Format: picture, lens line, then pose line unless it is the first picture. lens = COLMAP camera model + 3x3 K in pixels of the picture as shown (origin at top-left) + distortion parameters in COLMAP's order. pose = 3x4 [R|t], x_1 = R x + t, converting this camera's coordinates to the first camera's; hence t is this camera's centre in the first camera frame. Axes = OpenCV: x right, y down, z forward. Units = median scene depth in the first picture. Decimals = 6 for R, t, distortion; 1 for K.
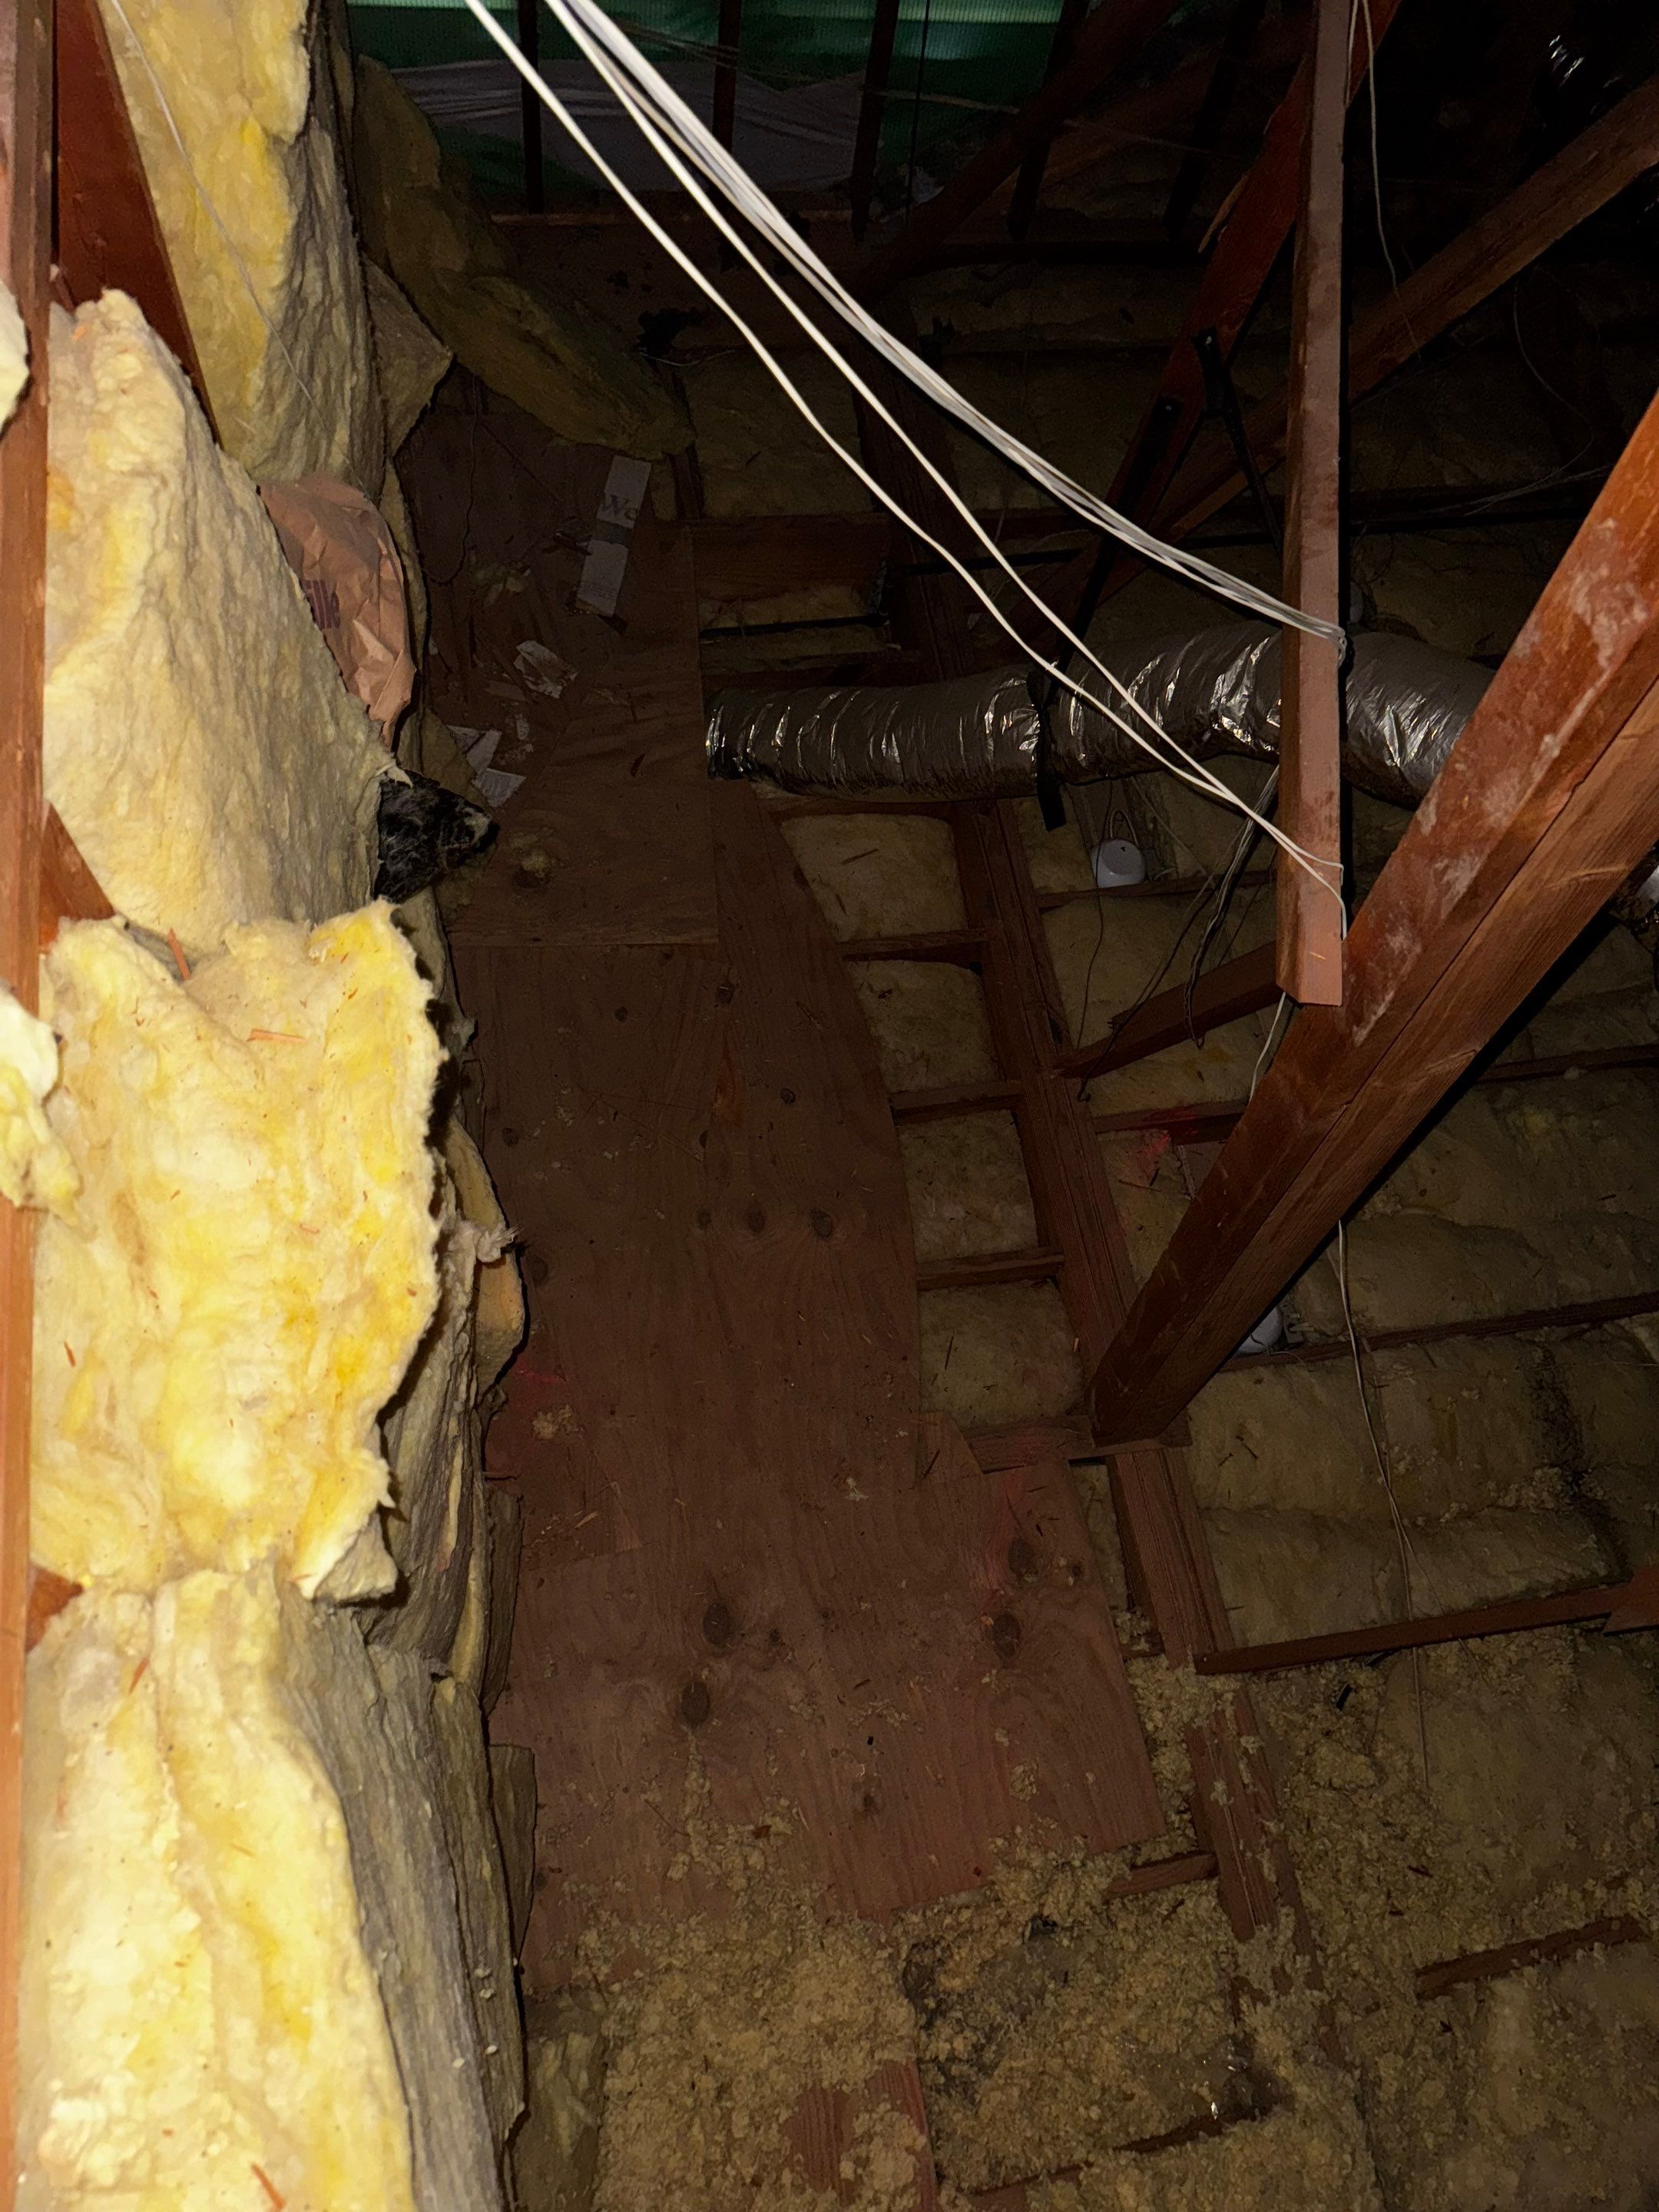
lens RADIAL K [[1544.1, 0, 828.1], [0, 1544.1, 1122.8], [0, 0, 1]] dist [0.022564, -0.044459]
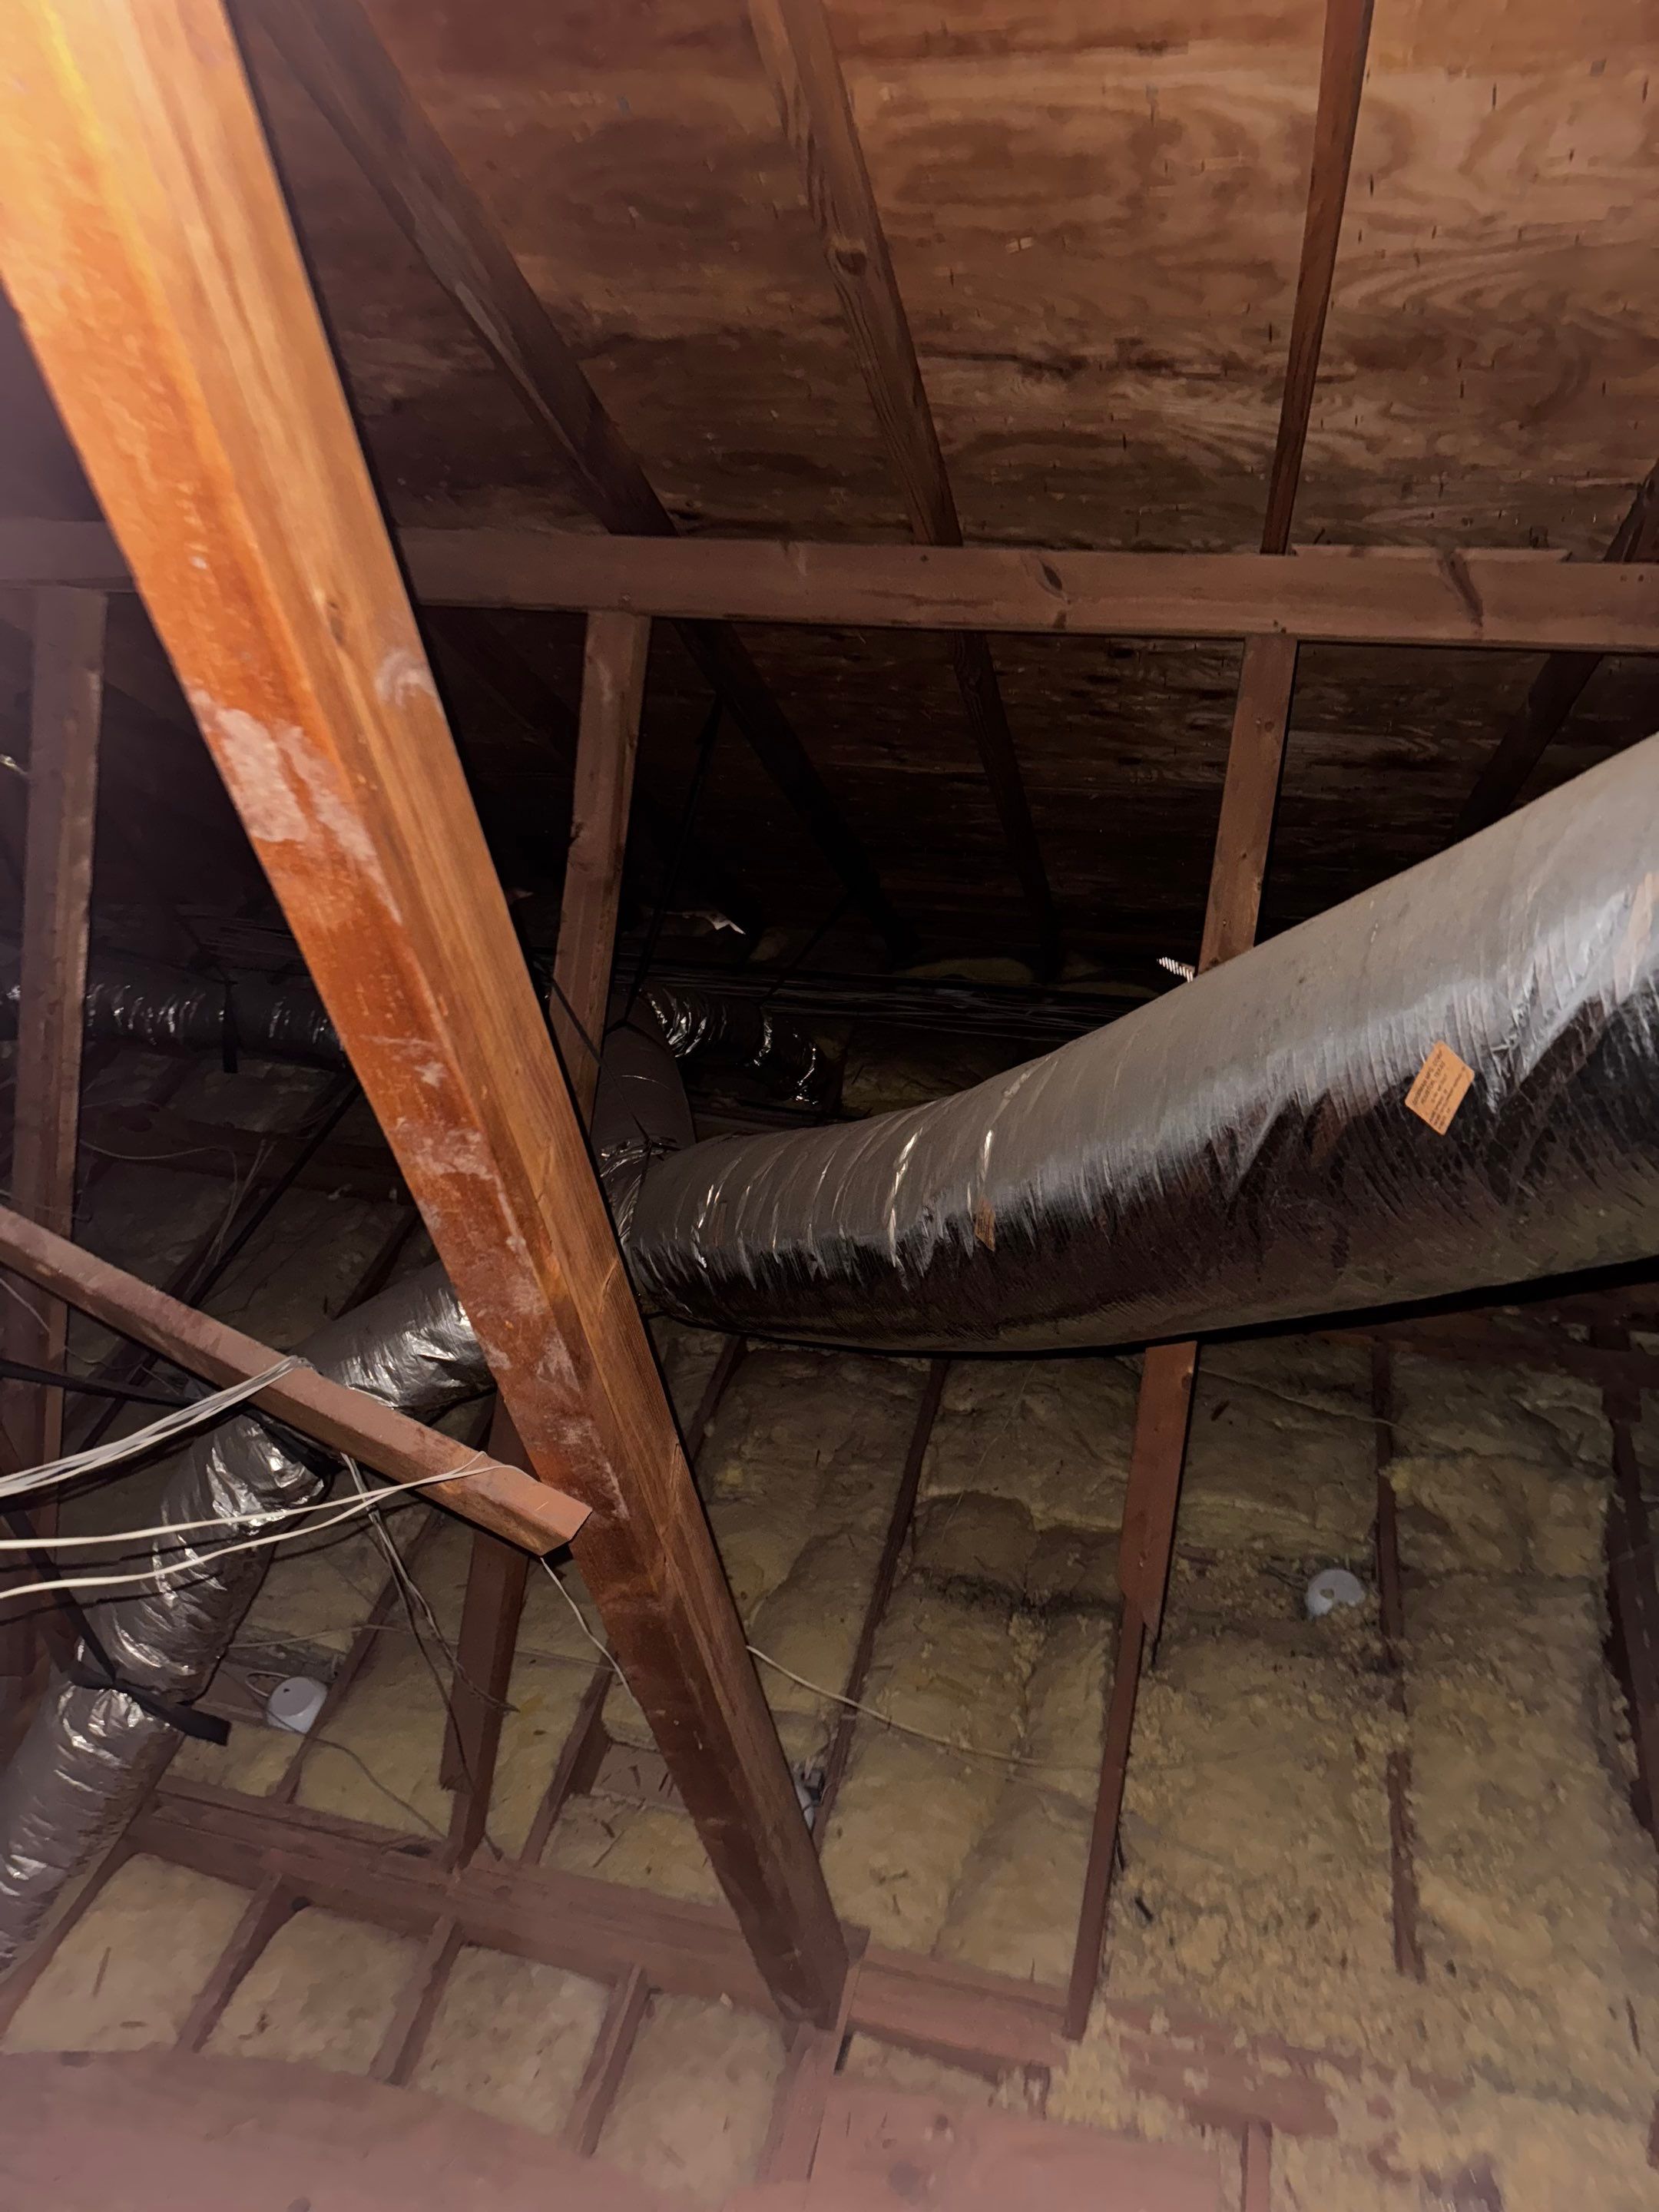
lens RADIAL K [[1614.6, 0, 829.5], [0, 1614.6, 1106.0], [0, 0, 1]] dist [0.000123, -0.045936]
pose [[0.398766, -0.650888, 0.646011, -0.089352], [0.876586, 0.477491, -0.059998, 0.002575], [-0.269412, 0.590209, 0.760967, -0.057437]]
